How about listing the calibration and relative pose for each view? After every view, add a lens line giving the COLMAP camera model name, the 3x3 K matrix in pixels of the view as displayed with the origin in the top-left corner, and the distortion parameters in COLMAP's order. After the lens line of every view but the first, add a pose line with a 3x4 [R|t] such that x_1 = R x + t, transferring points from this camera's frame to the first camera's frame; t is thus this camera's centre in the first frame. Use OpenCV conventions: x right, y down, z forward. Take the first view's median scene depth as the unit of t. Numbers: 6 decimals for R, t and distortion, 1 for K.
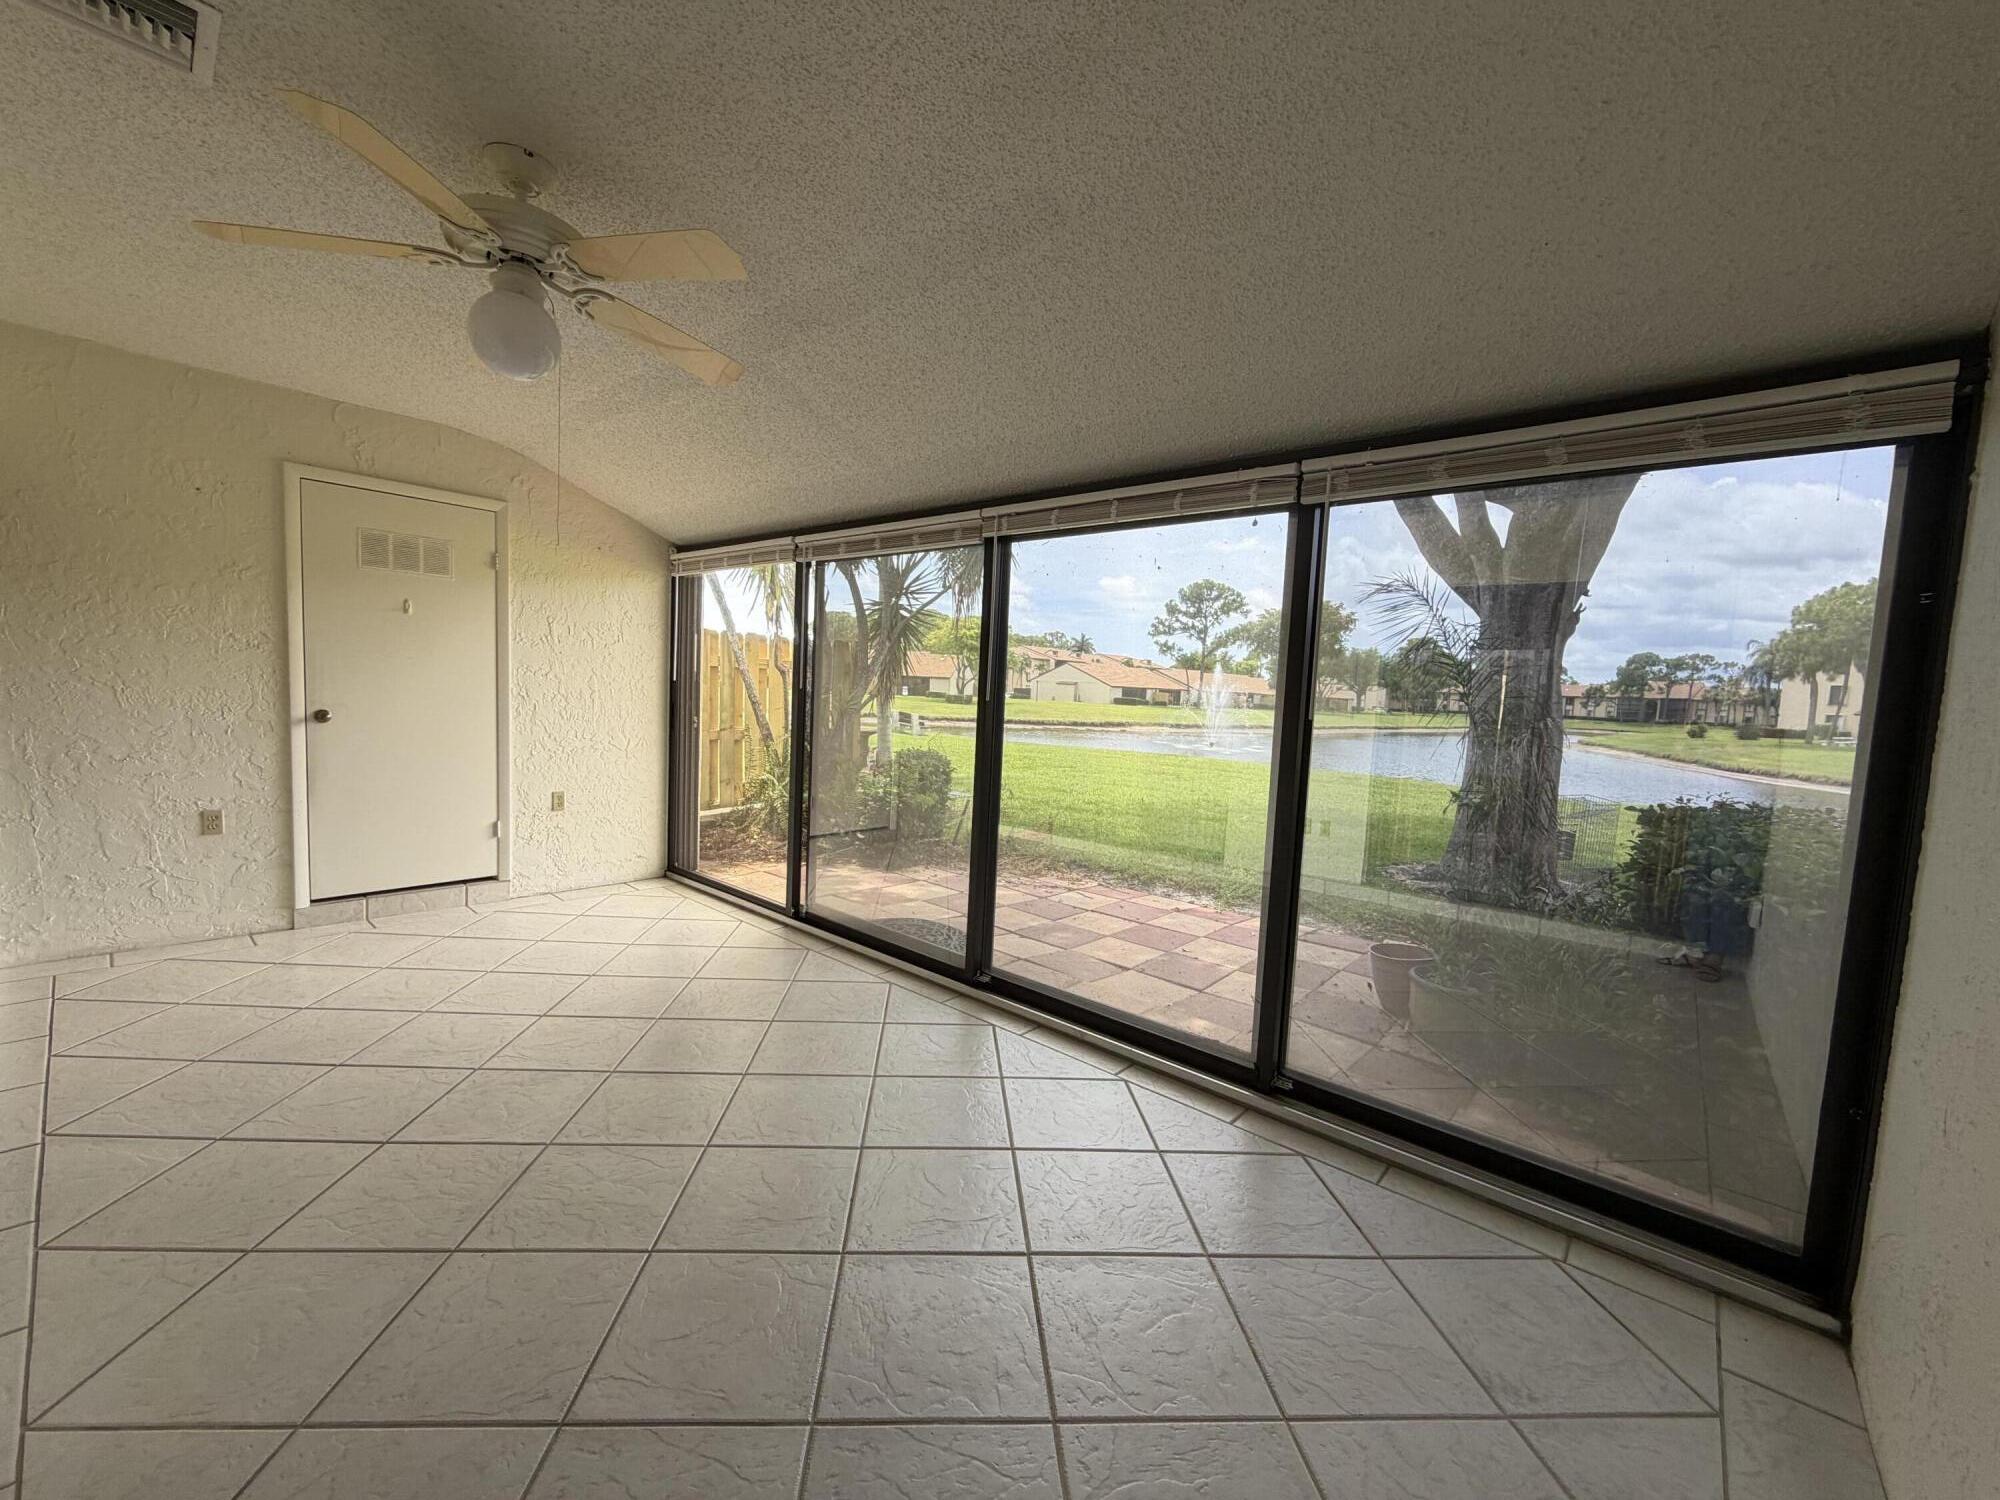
lens RADIAL K [[798.1, 0, 992.8], [0, 798.1, 754.6], [0, 0, 1]] dist [-0.000027, 0.000377]
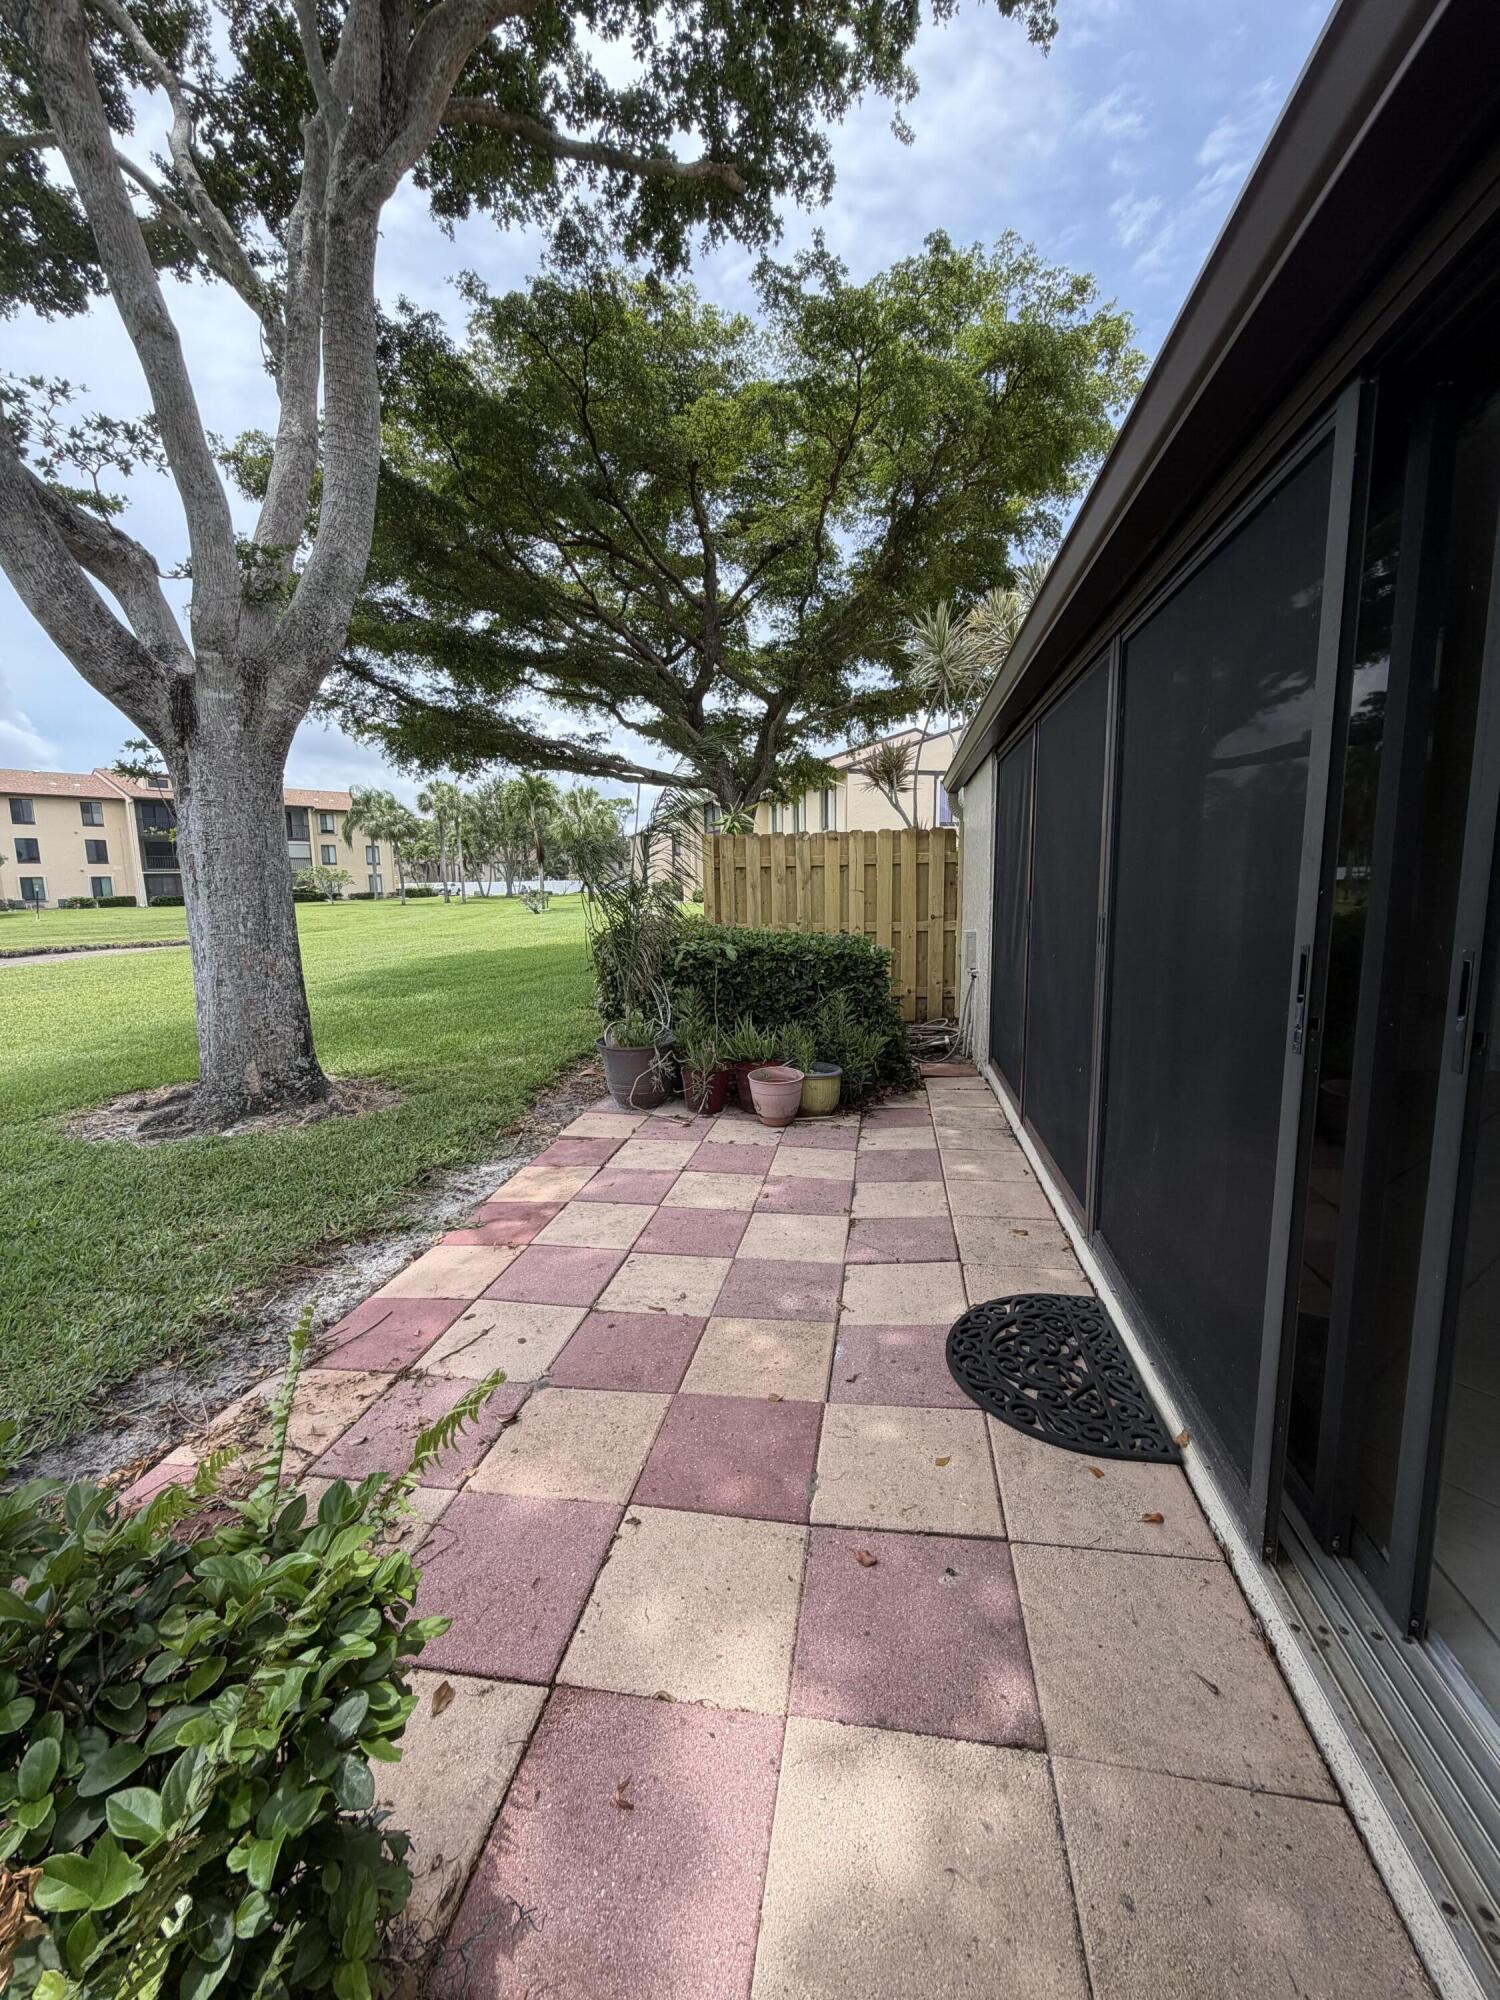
lens RADIAL K [[798.1, 0, 749.6], [0, 798.1, 994.7], [0, 0, 1]] dist [-0.000027, 0.000377]
pose [[-0.519286, -0.158620, 0.839751, -0.317028], [0.063756, 0.972695, 0.223158, -0.097628], [-0.852219, 0.169422, -0.494994, 1.151022]]
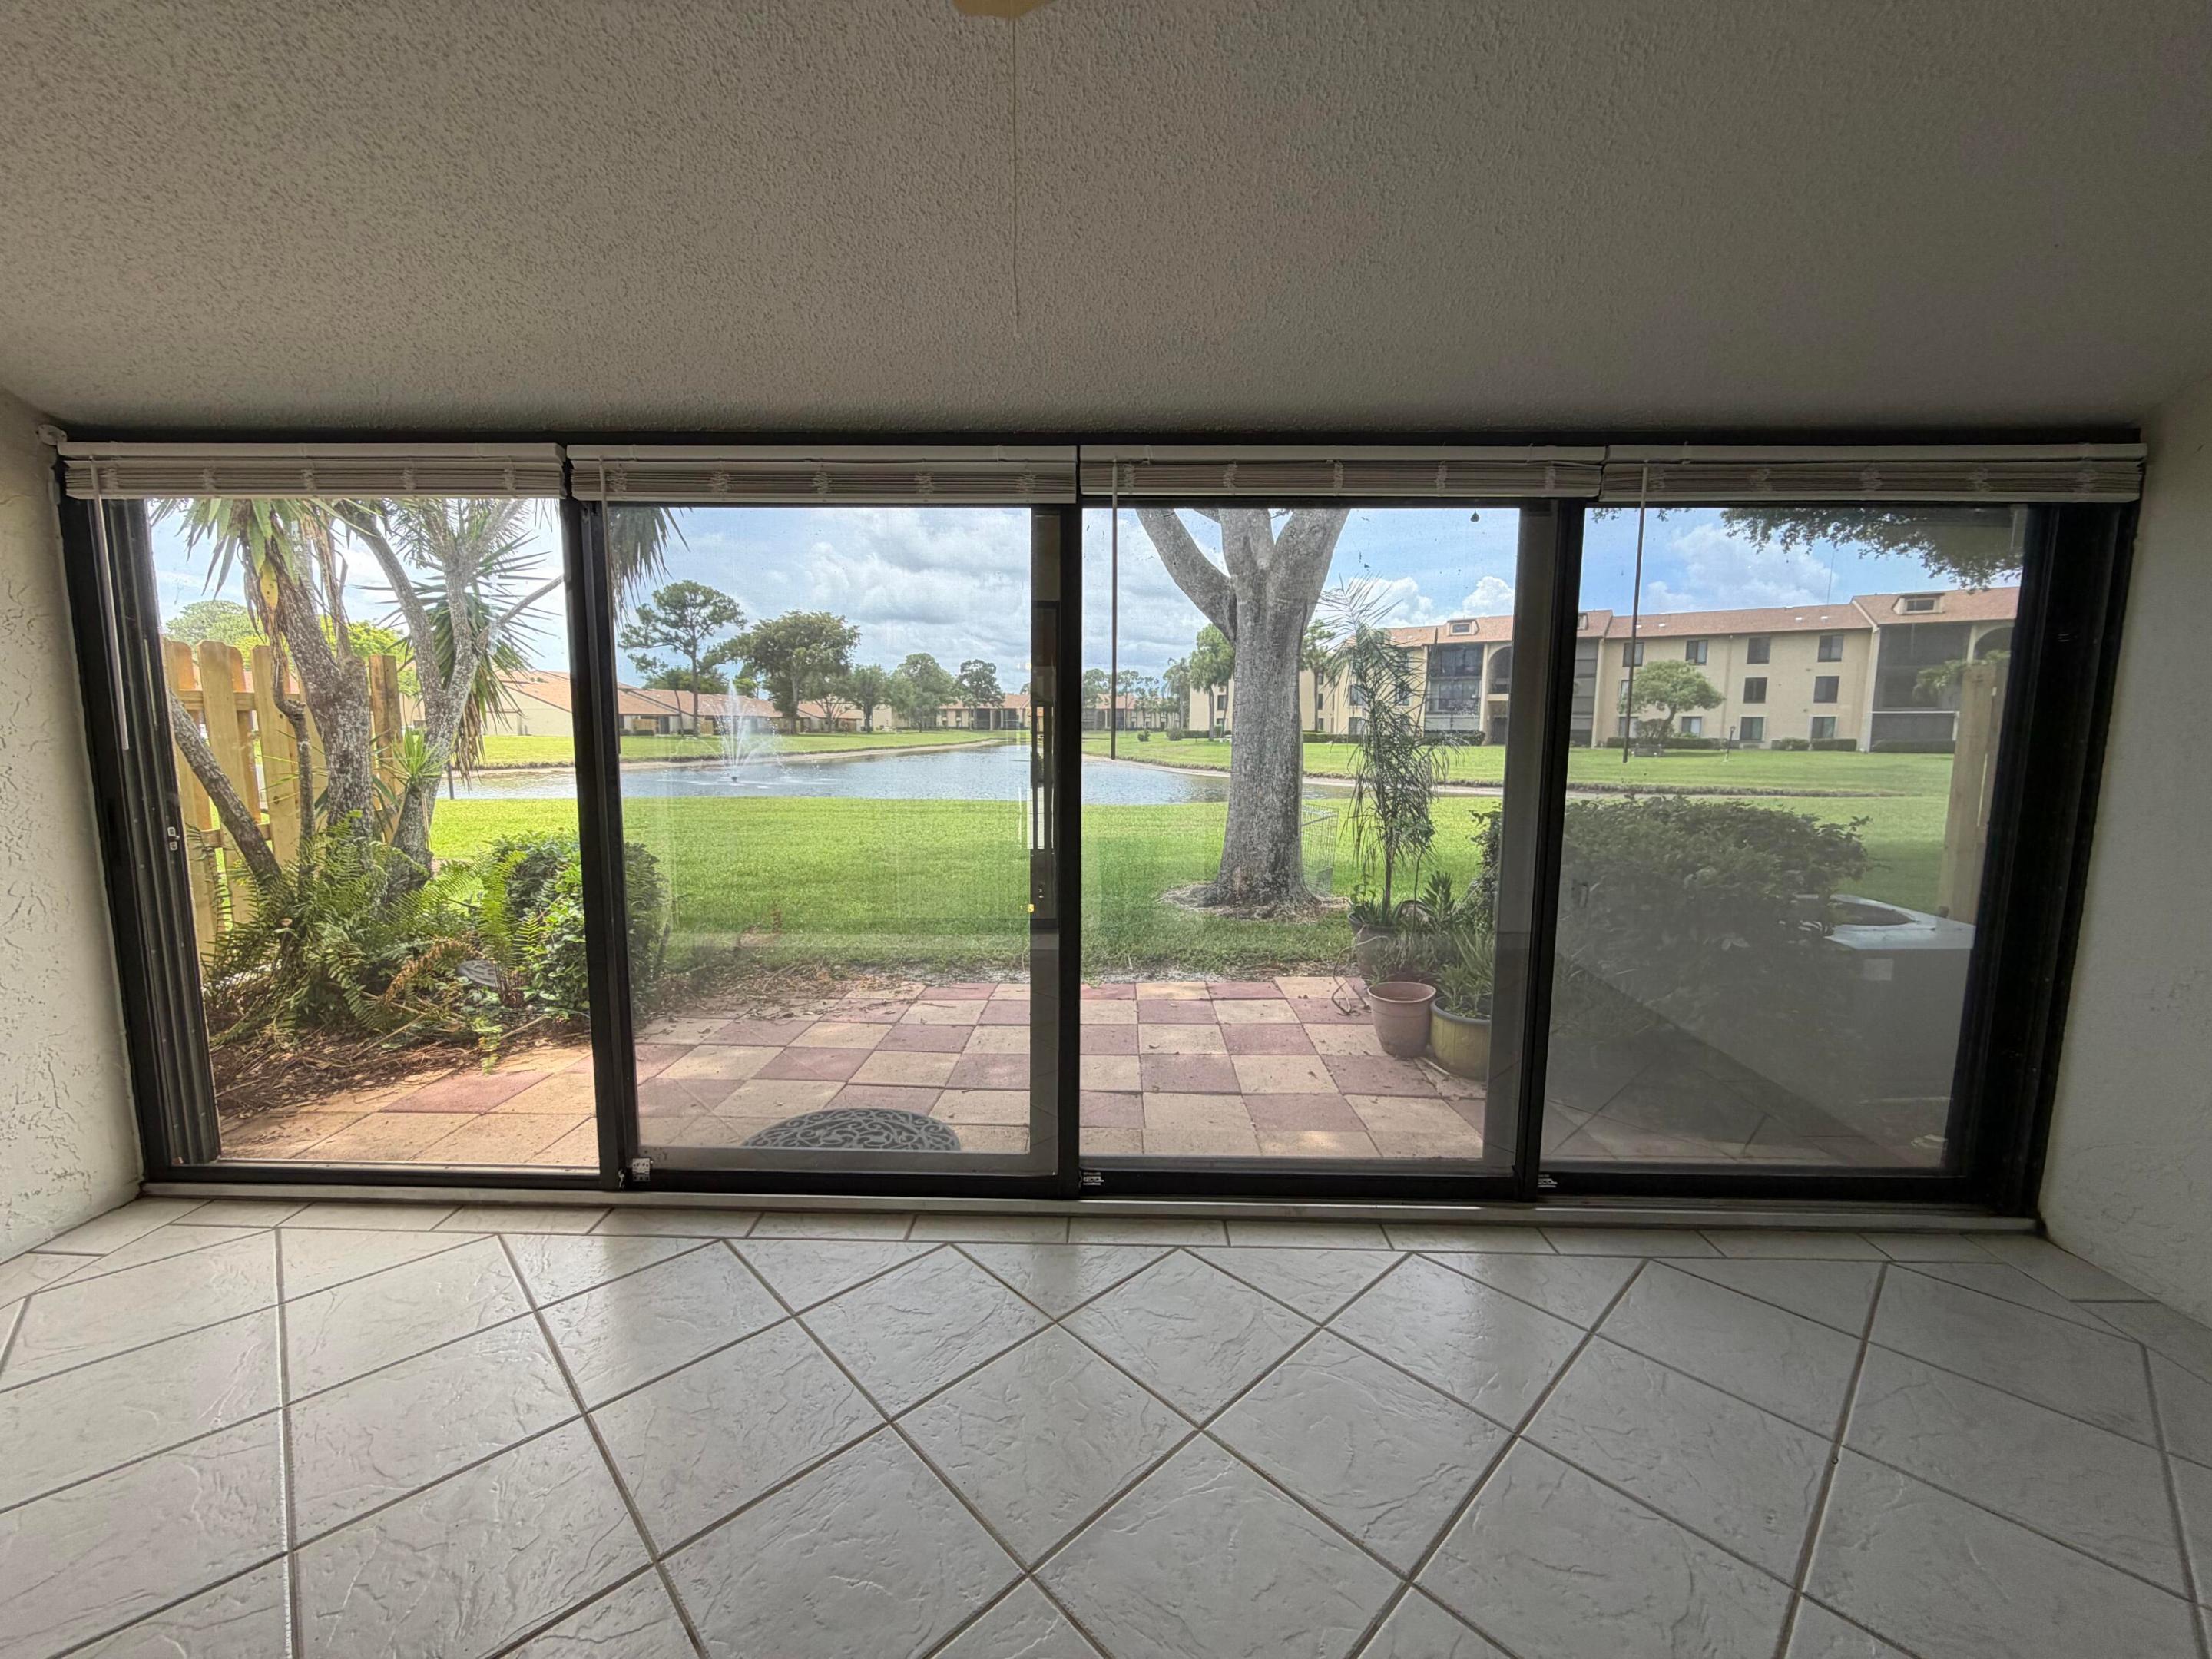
lens RADIAL K [[882.7, 0, 1098.1], [0, 882.7, 834.6], [0, 0, 1]] dist [-0.000027, 0.000377]
pose [[0.766379, -0.118786, 0.631311, -0.297402], [0.081811, 0.992800, 0.087488, -0.045609], [-0.637158, -0.015401, 0.770579, 0.300270]]
